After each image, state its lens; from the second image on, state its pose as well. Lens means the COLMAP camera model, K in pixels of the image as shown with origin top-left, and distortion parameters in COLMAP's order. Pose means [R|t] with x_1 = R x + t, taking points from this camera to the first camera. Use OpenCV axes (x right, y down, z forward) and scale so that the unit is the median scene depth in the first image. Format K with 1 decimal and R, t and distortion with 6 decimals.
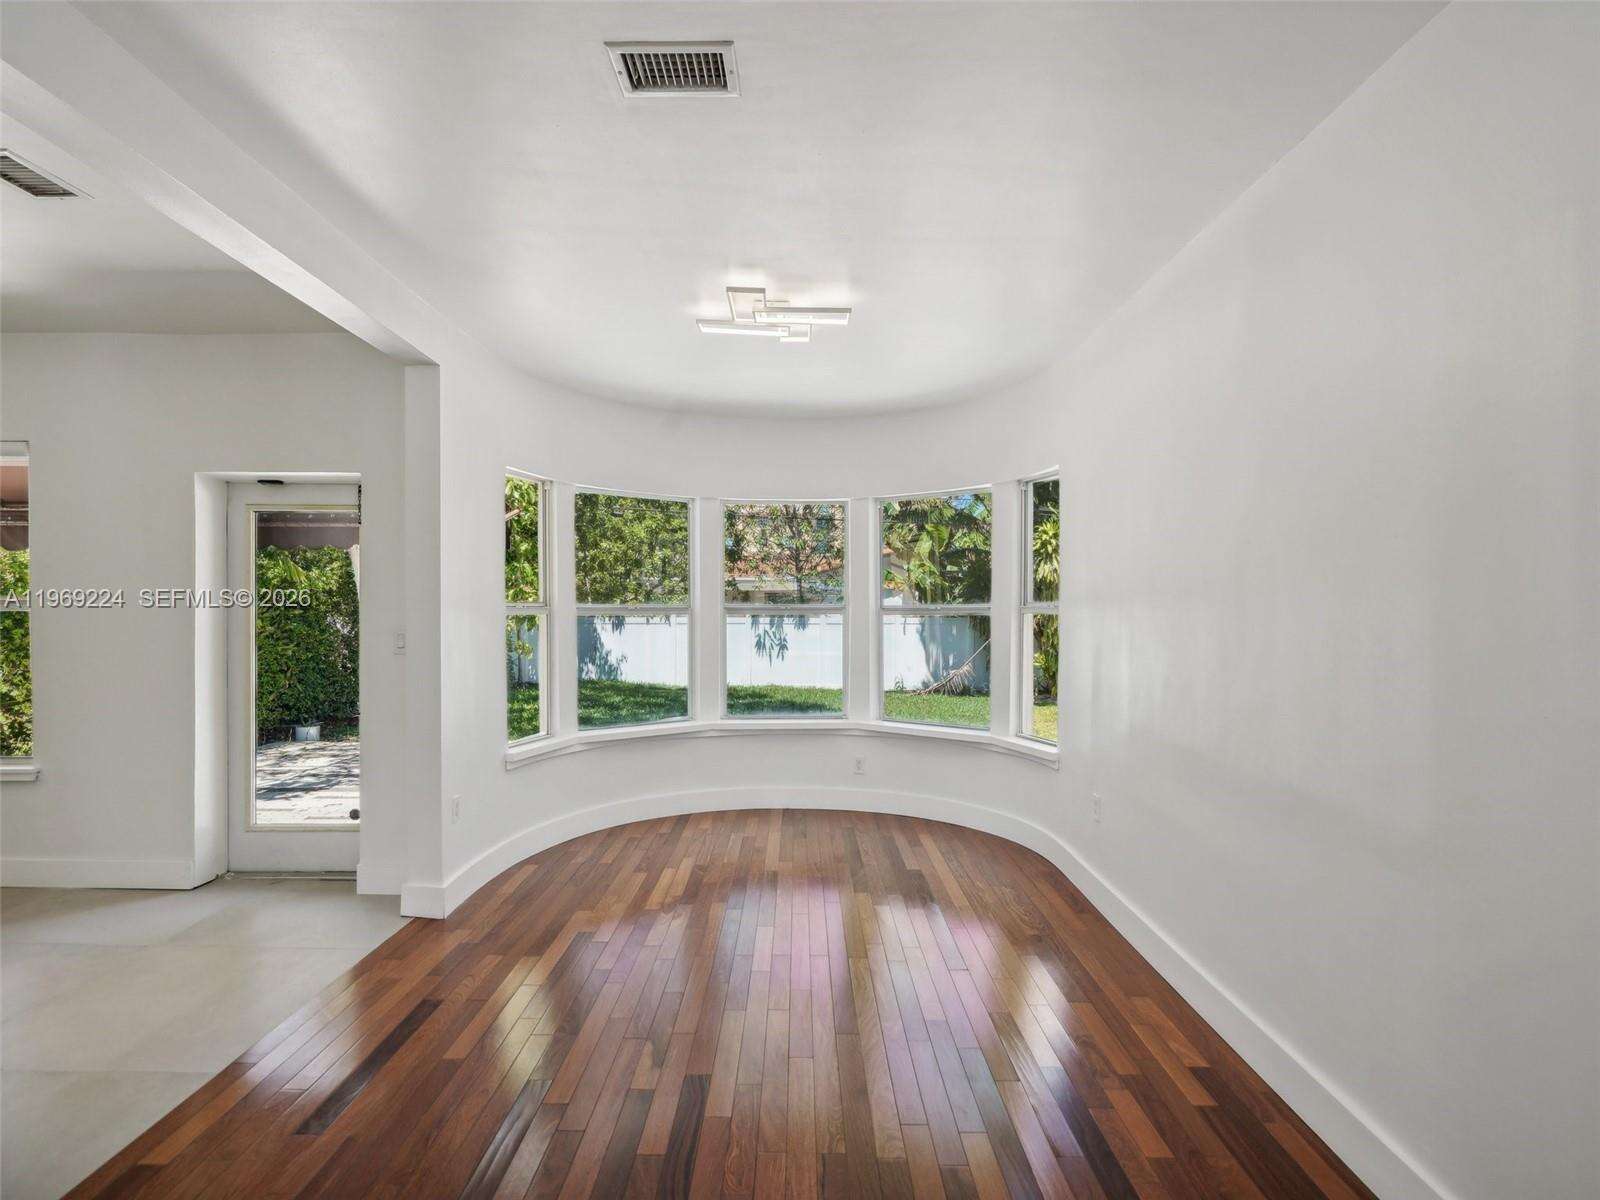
lens RADIAL K [[820.5, 0, 801.1], [0, 820.5, 616.3], [0, 0, 1]] dist [-0.001687, 0.000560]
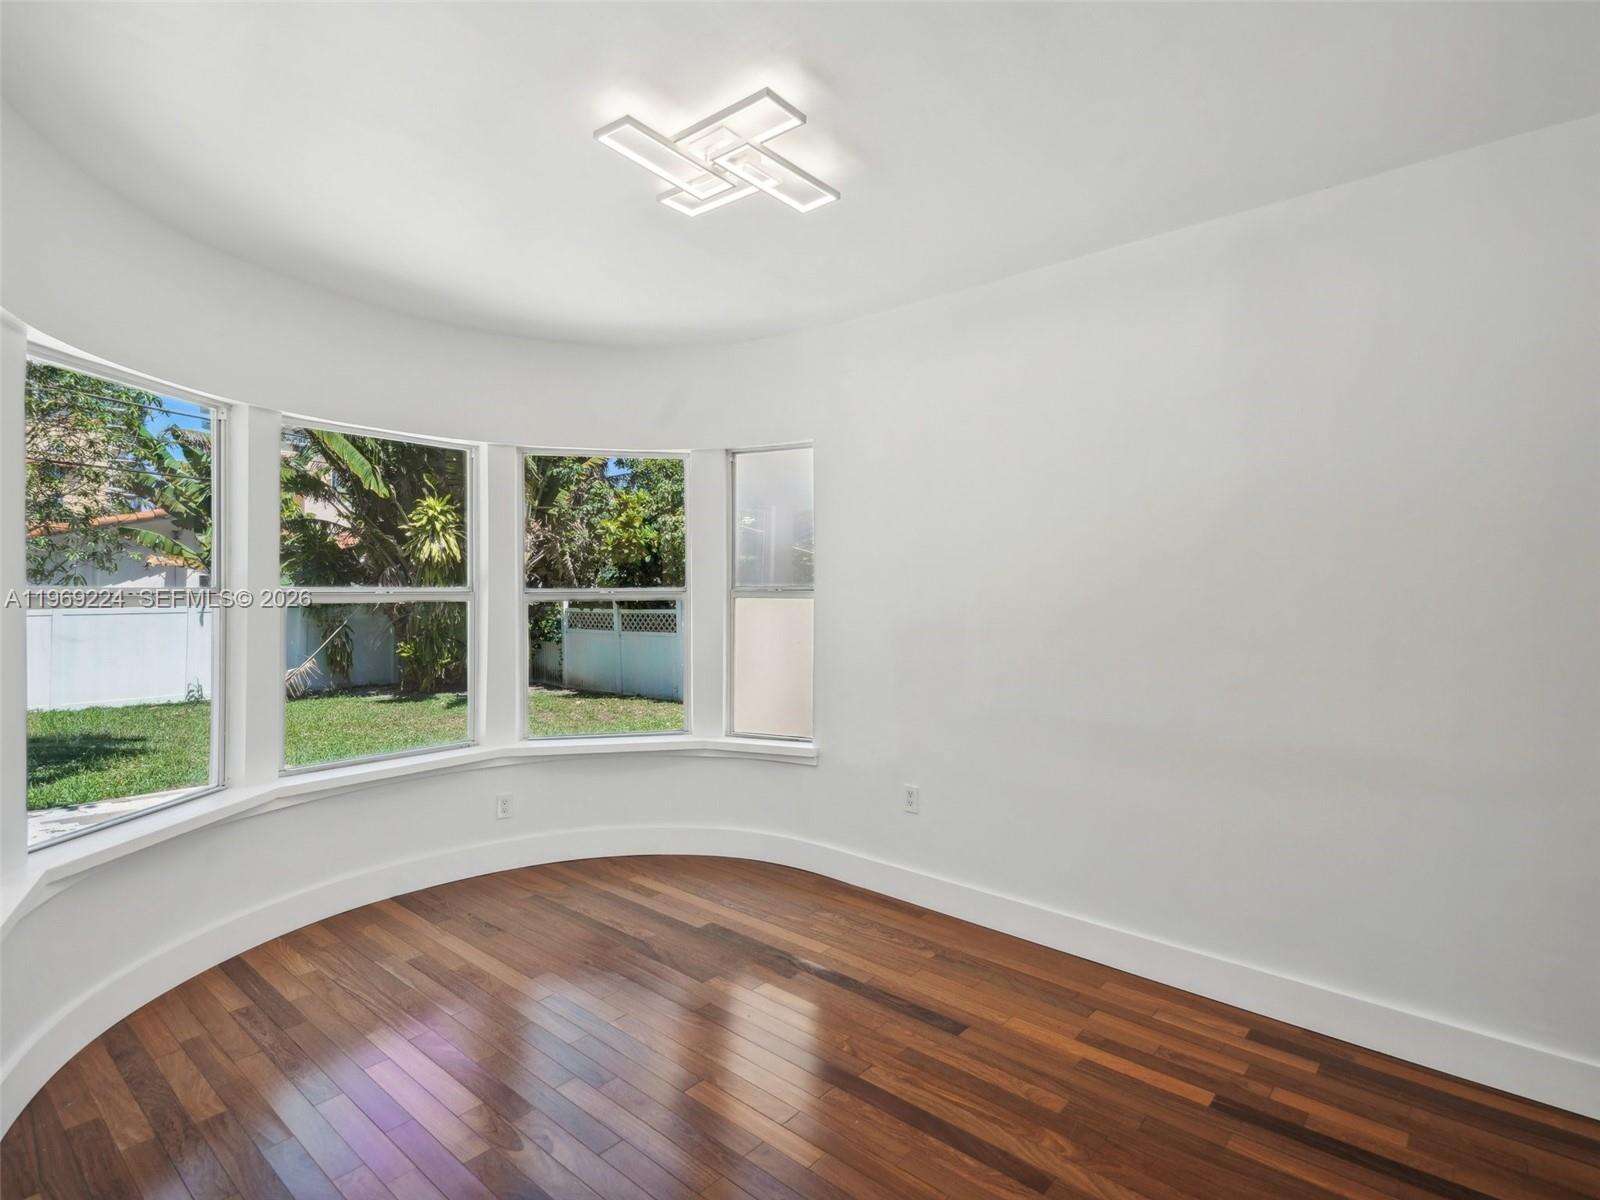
lens RADIAL K [[805.5, 0, 778.5], [0, 805.5, 585.9], [0, 0, 1]] dist [0.051759, -0.018421]
pose [[0.662354, 0.002514, 0.749187, -0.352070], [0.009629, 0.999883, -0.011868, -0.005761], [-0.749129, 0.015074, 0.662253, 0.375254]]
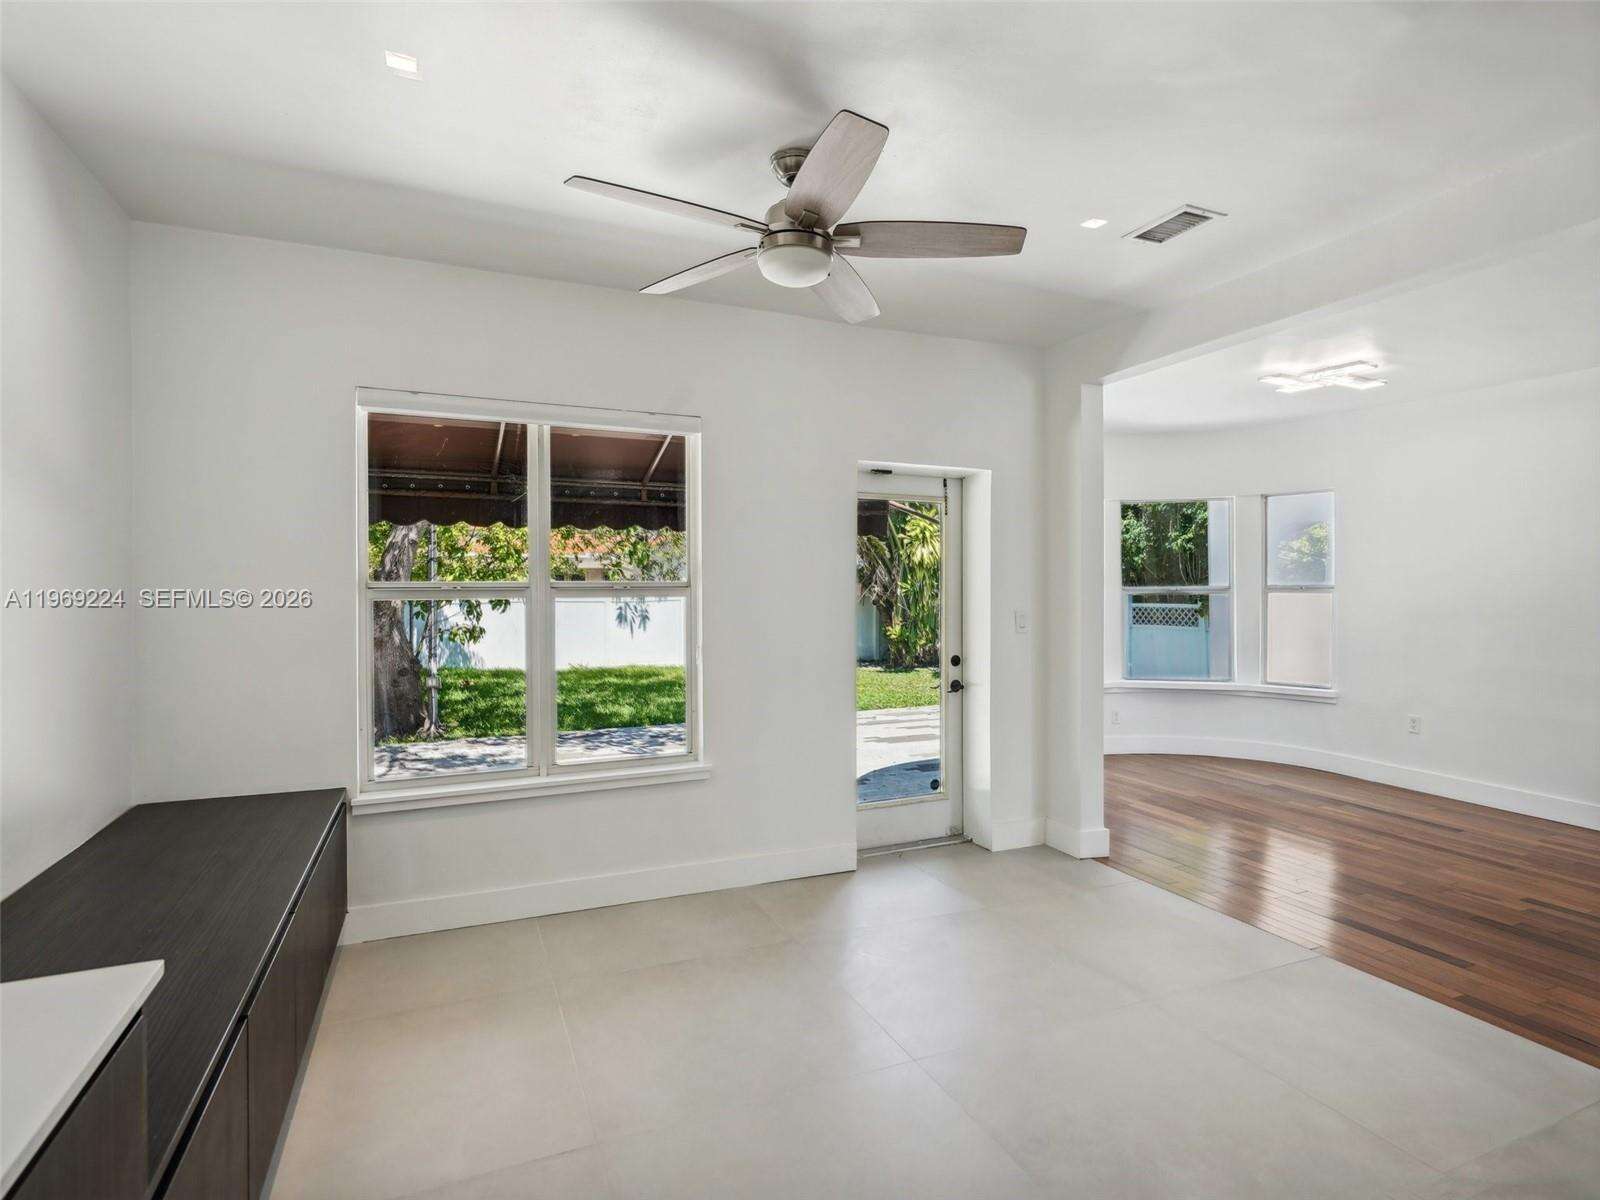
lens RADIAL K [[822.4, 0, 800.6], [0, 822.4, 589.5], [0, 0, 1]] dist [-0.005630, 0.003284]
pose [[0.911910, -0.005227, 0.410357, -0.977539], [0.007054, 0.999971, -0.002939, -0.009864], [-0.410330, 0.005575, 0.911920, 0.077568]]
